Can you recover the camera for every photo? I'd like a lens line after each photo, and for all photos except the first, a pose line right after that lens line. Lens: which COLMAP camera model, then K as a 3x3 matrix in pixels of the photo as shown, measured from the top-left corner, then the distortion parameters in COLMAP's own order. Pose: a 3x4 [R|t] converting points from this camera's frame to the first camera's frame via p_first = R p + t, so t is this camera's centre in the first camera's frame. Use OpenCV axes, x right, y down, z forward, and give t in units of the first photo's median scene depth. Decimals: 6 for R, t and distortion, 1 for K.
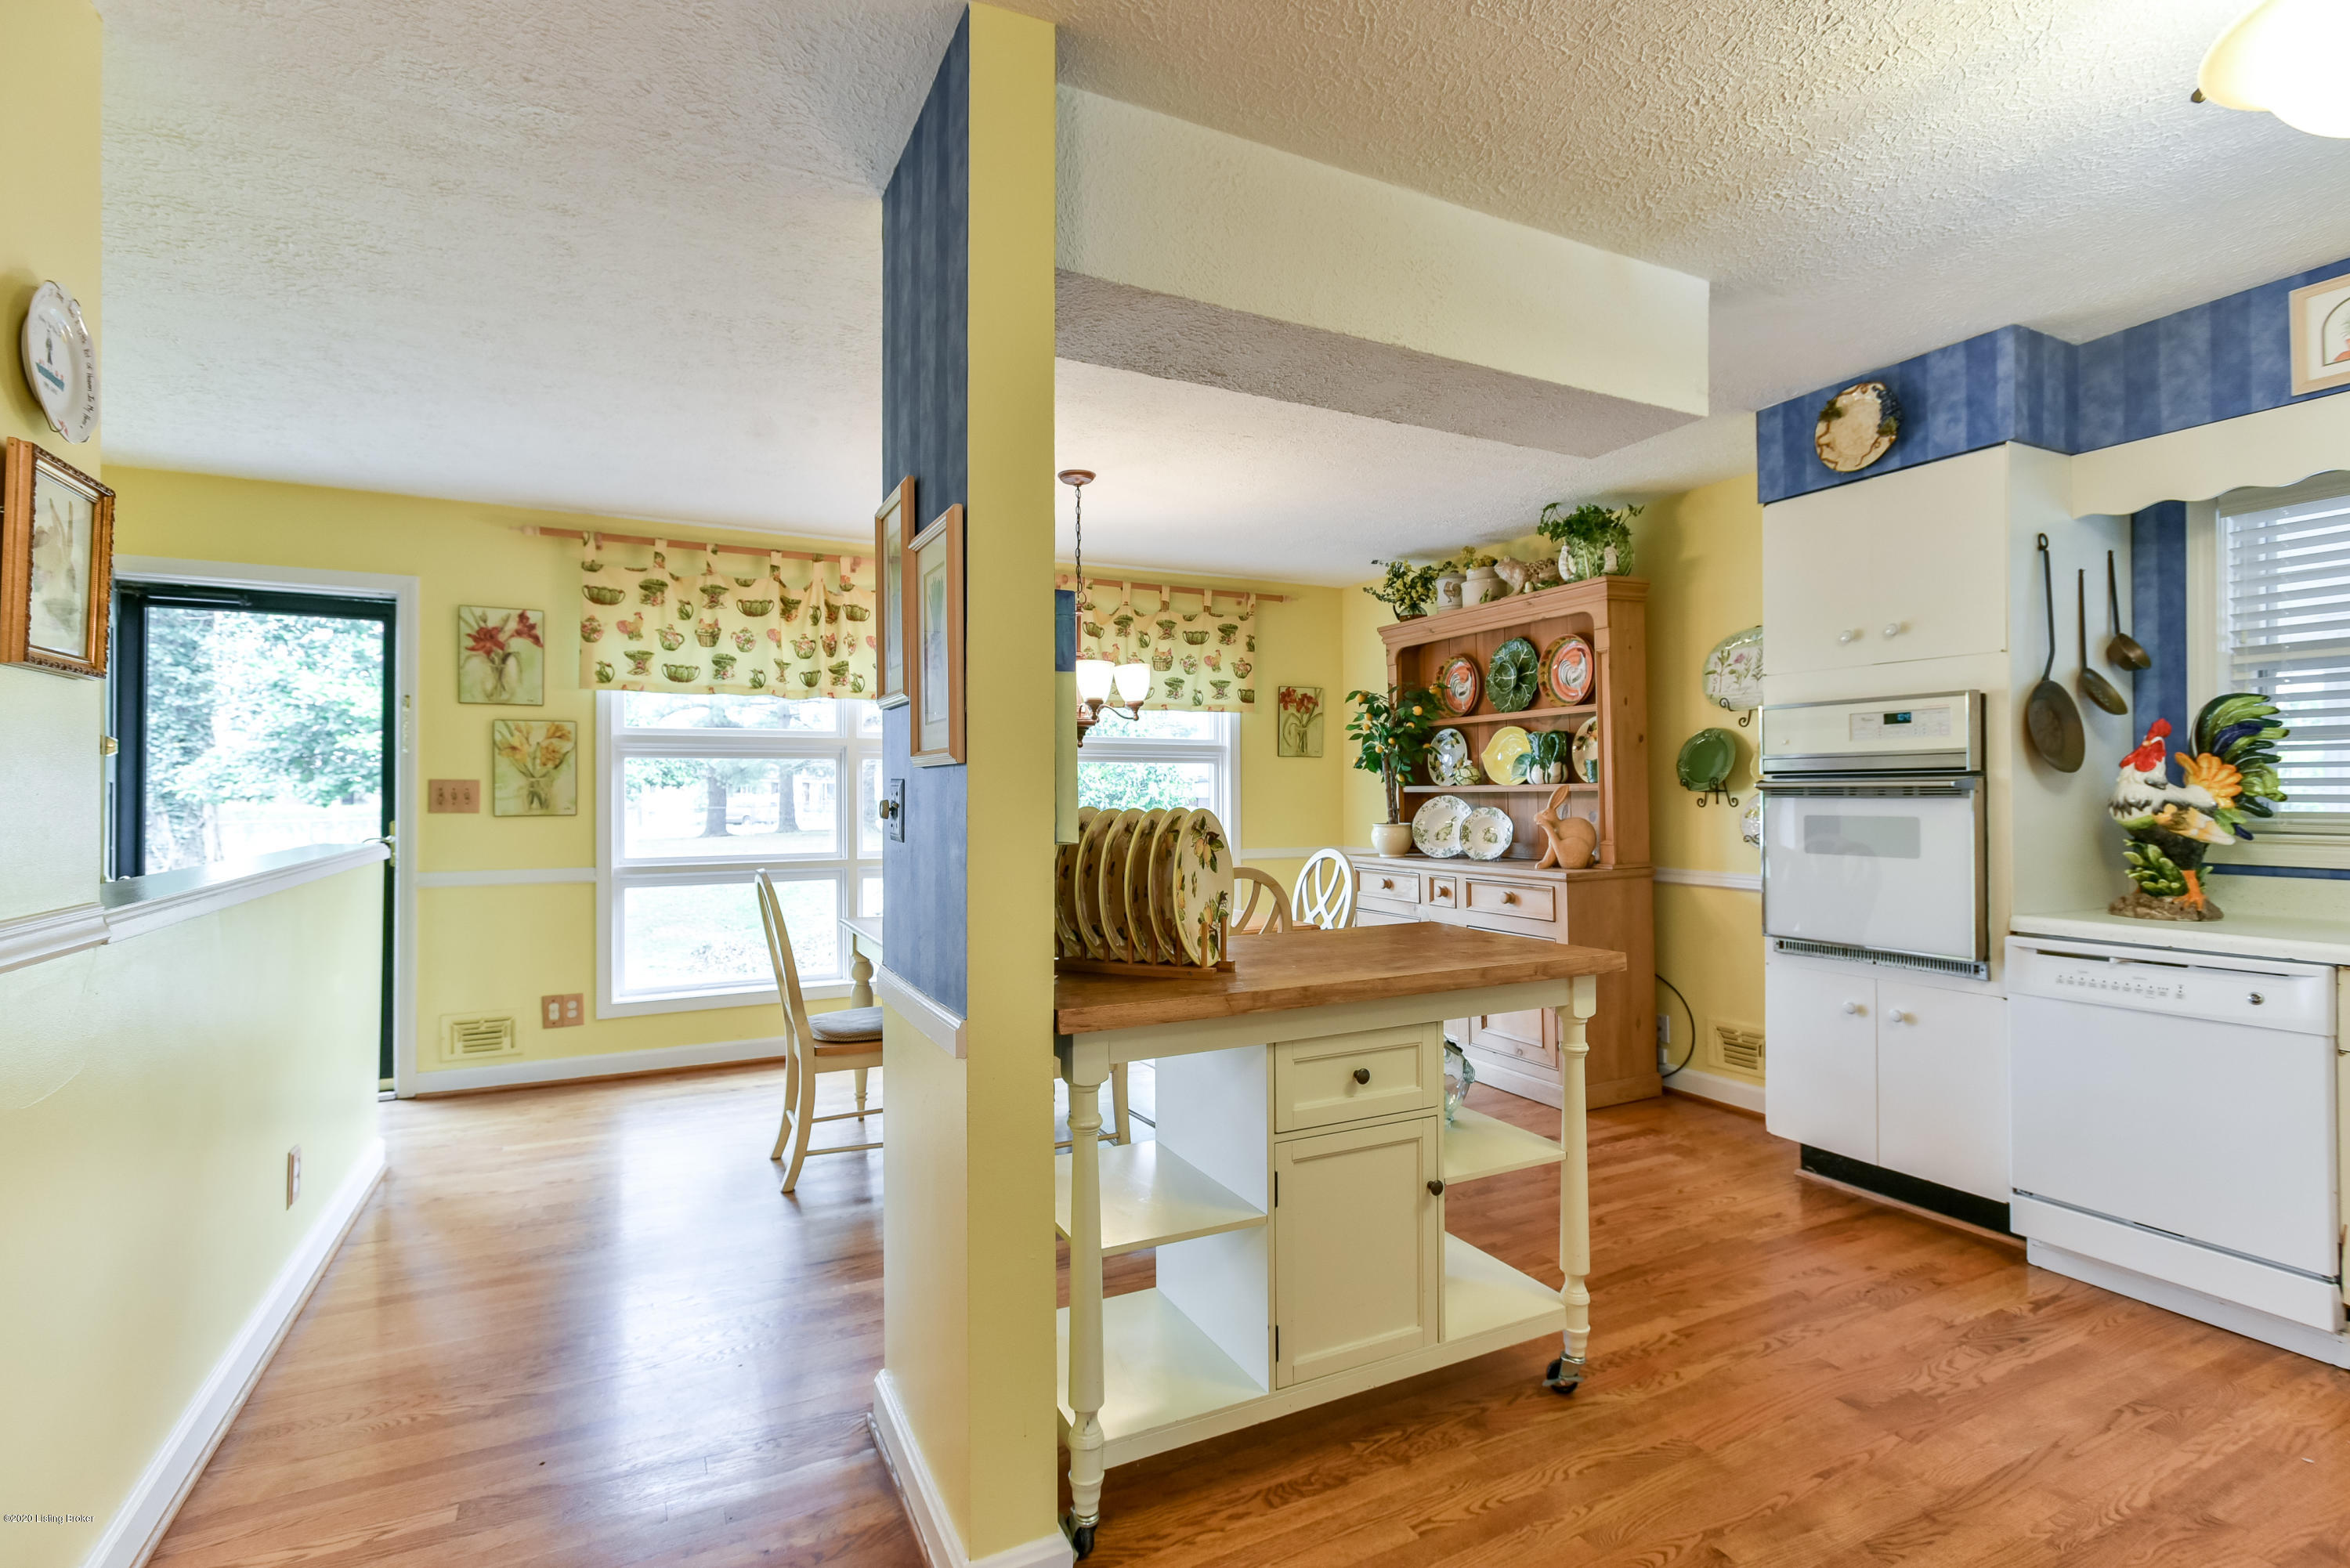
lens RADIAL K [[1114.7, 0, 1175.0], [0, 1114.7, 784.0], [0, 0, 1]] dist [0.001638, 0.000038]
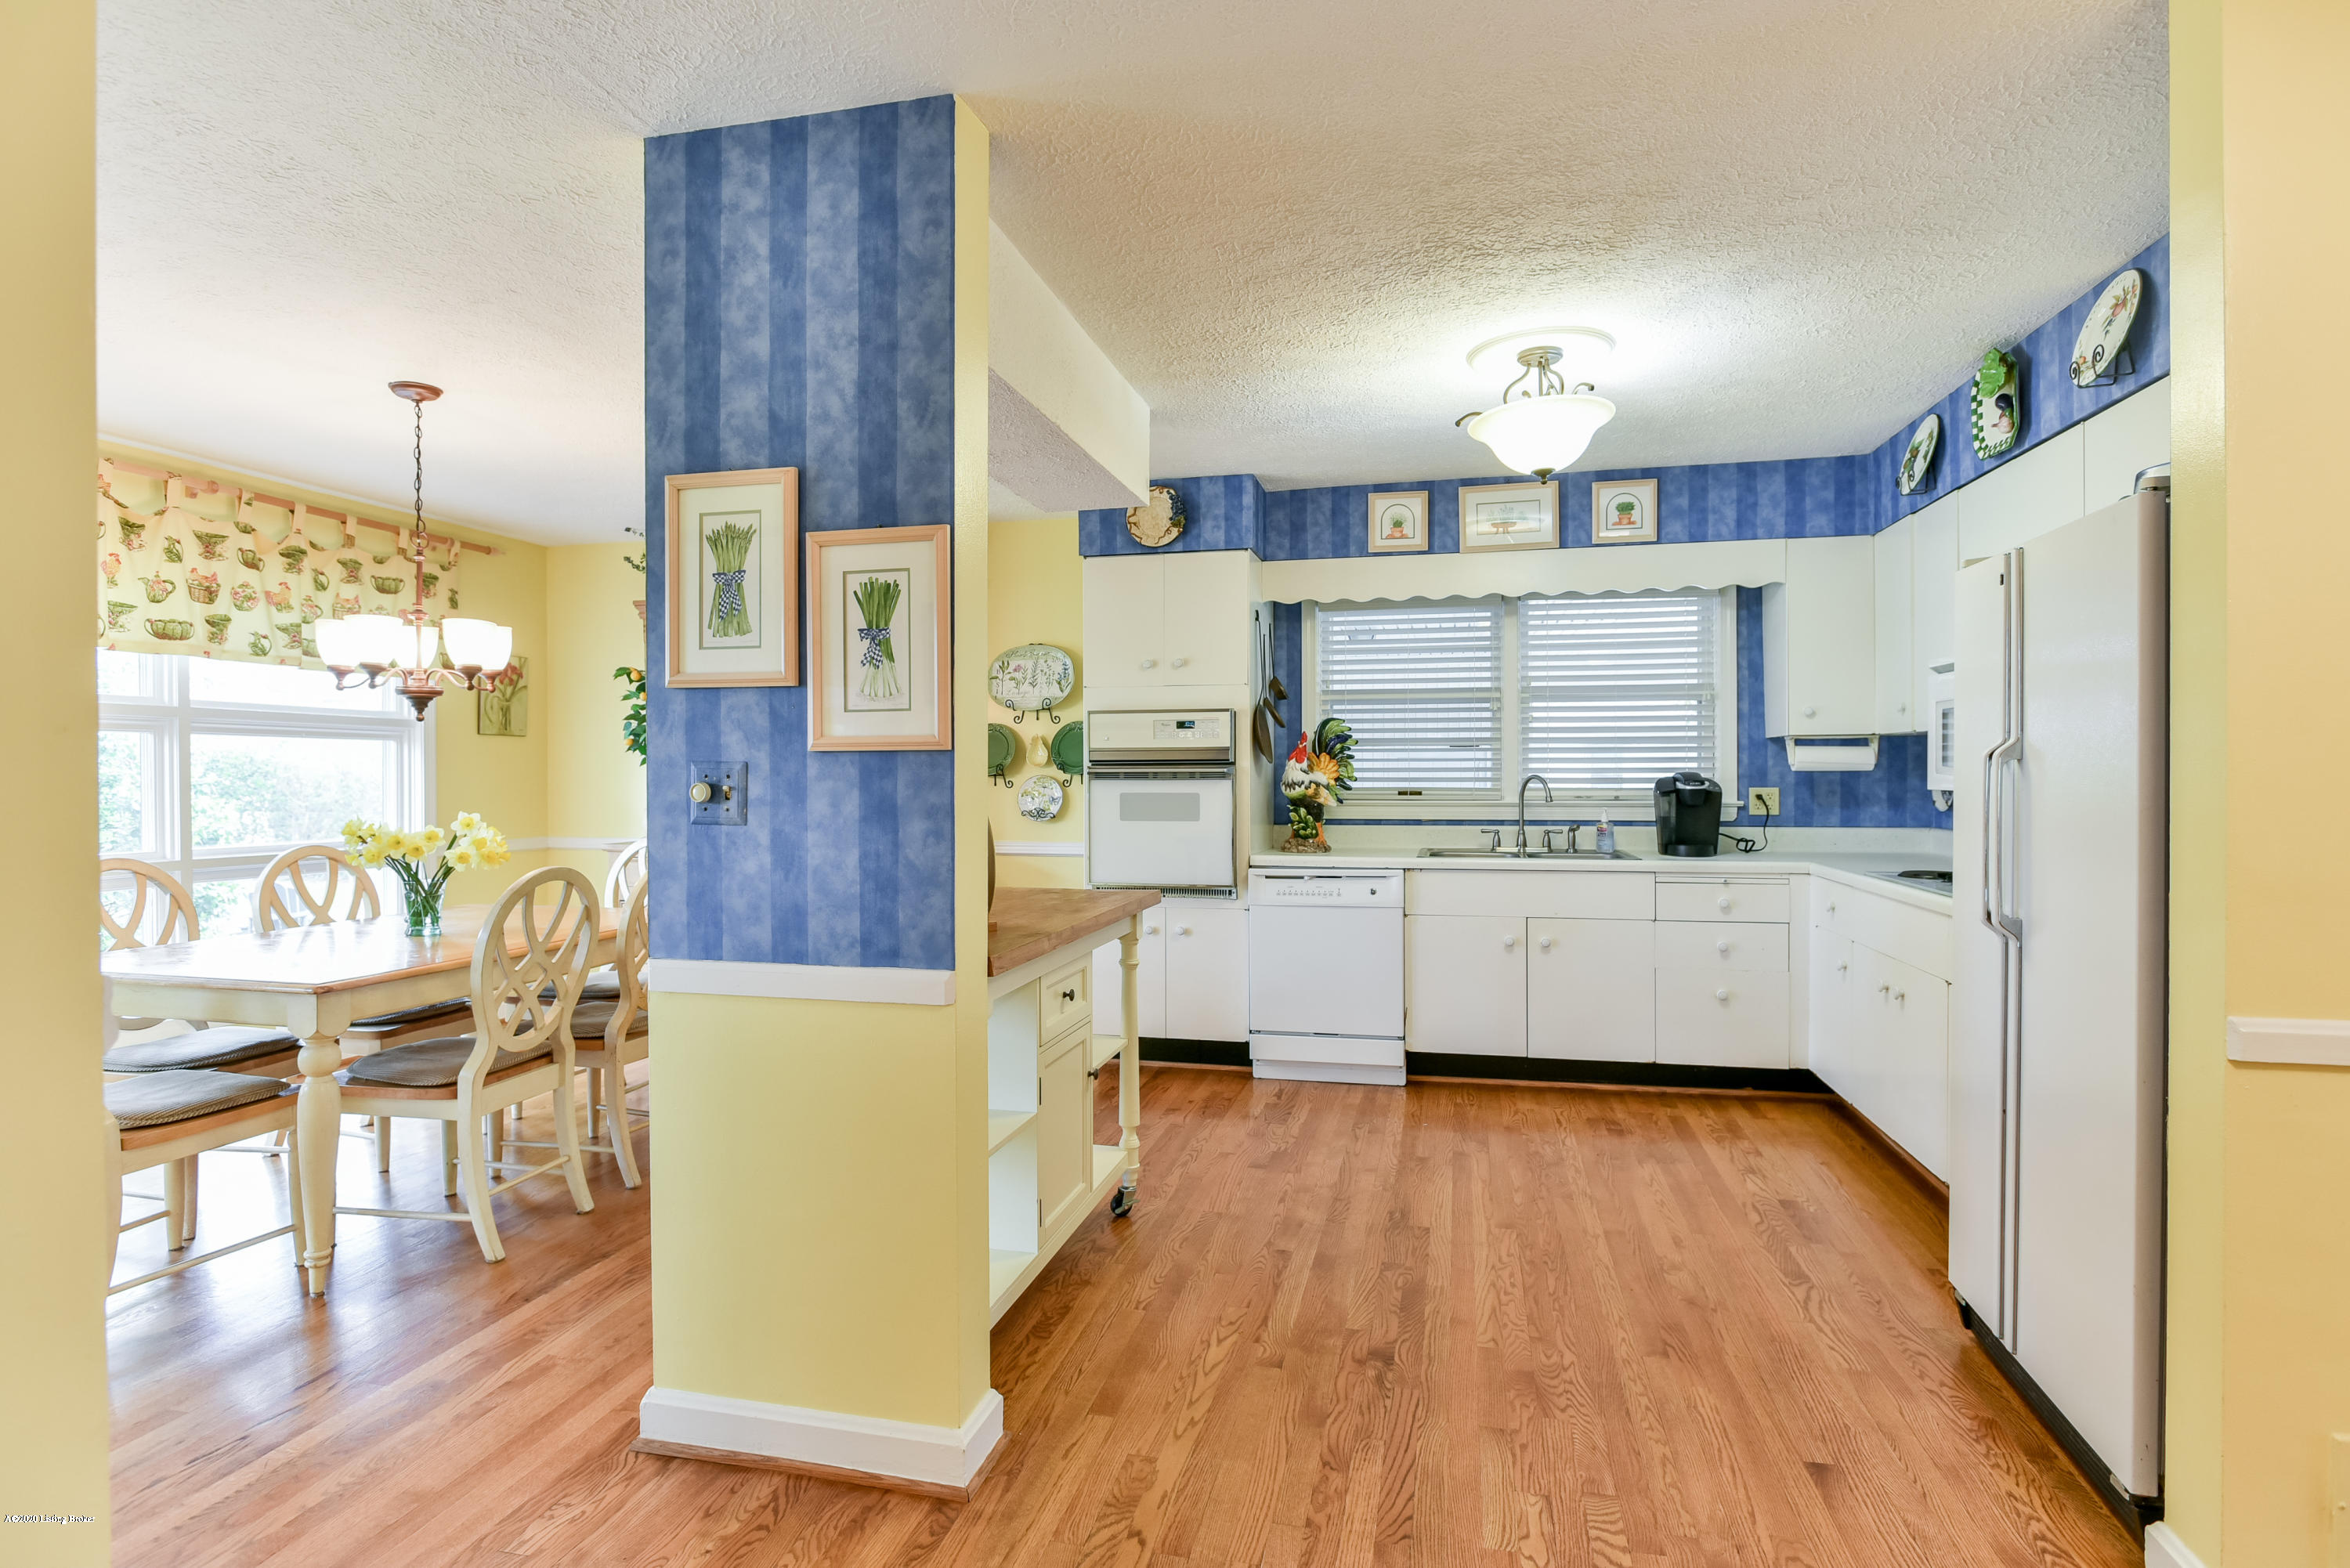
lens RADIAL K [[1205.6, 0, 1178.7], [0, 1205.6, 776.4], [0, 0, 1]] dist [-0.017461, -0.000186]
pose [[0.635503, -0.000066, 0.772099, -0.599278], [-0.005106, 0.999978, 0.004289, 0.001198], [-0.772082, -0.006668, 0.635488, 0.013460]]
